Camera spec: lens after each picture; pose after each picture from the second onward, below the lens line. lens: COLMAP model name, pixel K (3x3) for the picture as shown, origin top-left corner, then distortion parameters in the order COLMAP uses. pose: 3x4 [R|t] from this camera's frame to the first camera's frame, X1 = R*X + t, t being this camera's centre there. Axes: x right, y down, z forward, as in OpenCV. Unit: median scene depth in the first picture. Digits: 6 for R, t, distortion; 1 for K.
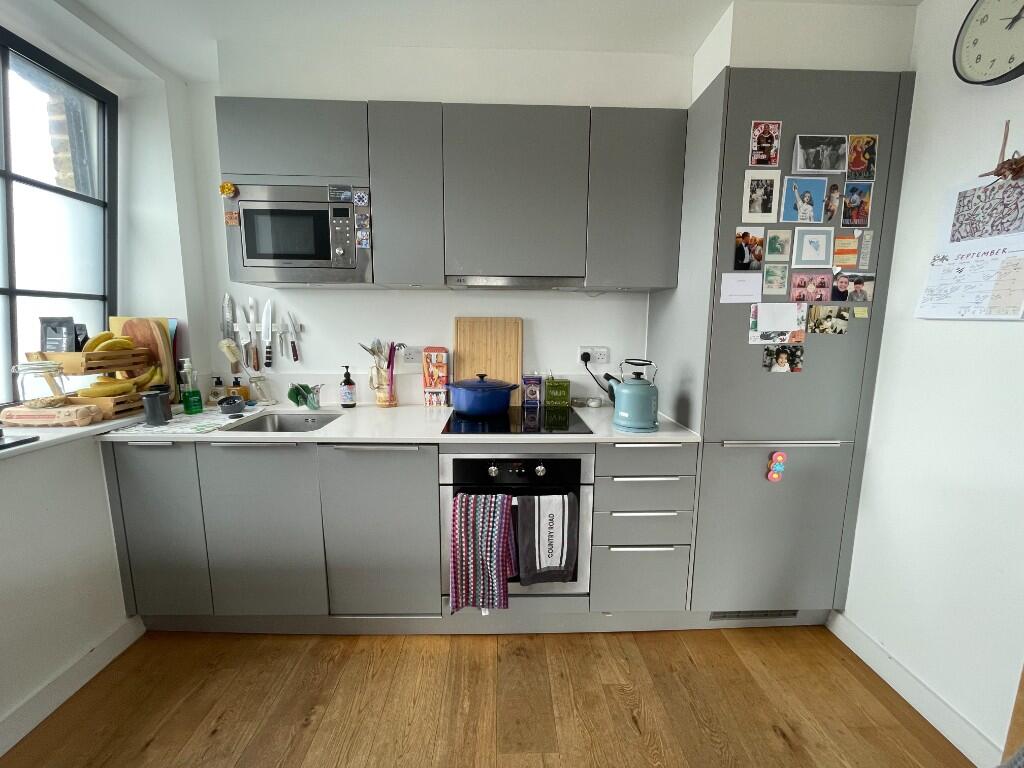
lens RADIAL K [[412.7, 0, 512.3], [0, 412.7, 383.6], [0, 0, 1]] dist [-0.006105, 0.000095]
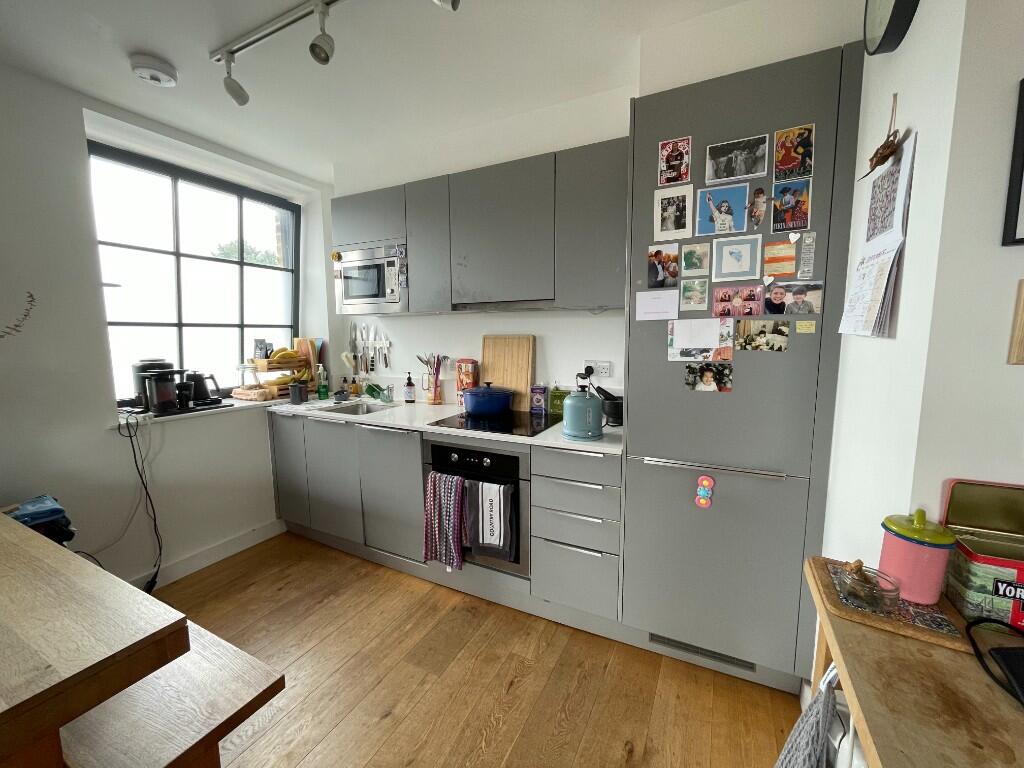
lens RADIAL K [[412.7, 0, 511.7], [0, 412.7, 383.1], [0, 0, 1]] dist [-0.006105, 0.000095]
pose [[0.879903, 0.042375, -0.473259, 0.694069], [-0.055249, 0.998384, -0.013326, -0.008966], [0.471930, 0.037873, 0.880822, -0.045035]]
